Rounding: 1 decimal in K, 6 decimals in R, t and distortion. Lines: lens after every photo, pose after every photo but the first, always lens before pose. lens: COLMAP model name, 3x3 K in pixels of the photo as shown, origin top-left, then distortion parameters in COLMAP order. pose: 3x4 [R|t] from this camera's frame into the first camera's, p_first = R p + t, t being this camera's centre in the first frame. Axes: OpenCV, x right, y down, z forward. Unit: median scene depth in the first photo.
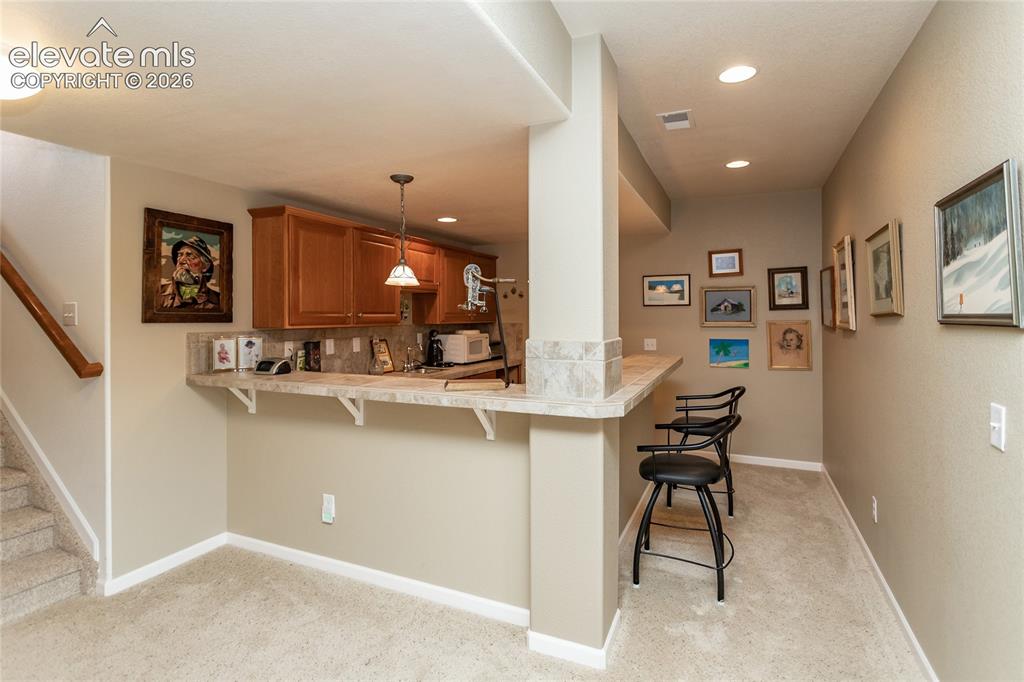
lens RADIAL K [[496.4, 0, 533.3], [0, 496.4, 312.6], [0, 0, 1]] dist [0.000121, 0.000067]
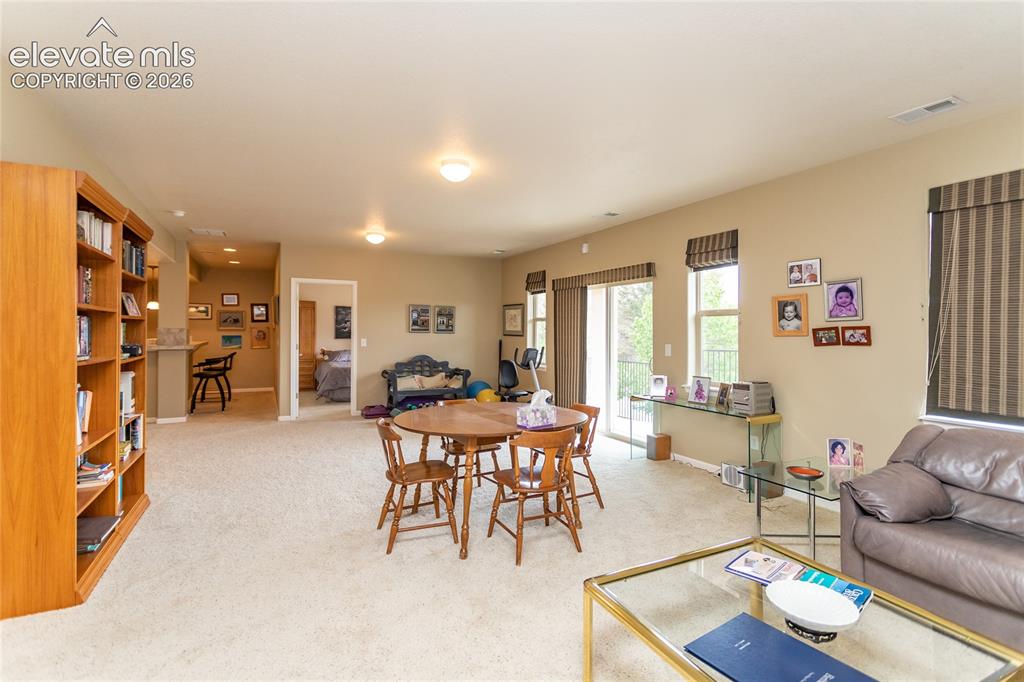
lens RADIAL K [[487.2, 0, 512.0], [0, 487.2, 341.0], [0, 0, 1]] dist [0.000156, 0.000139]
pose [[0.650238, -0.009028, 0.759677, -0.512295], [-0.010333, 0.999732, 0.020725, 0.026085], [-0.759660, -0.021326, 0.649970, -1.576100]]
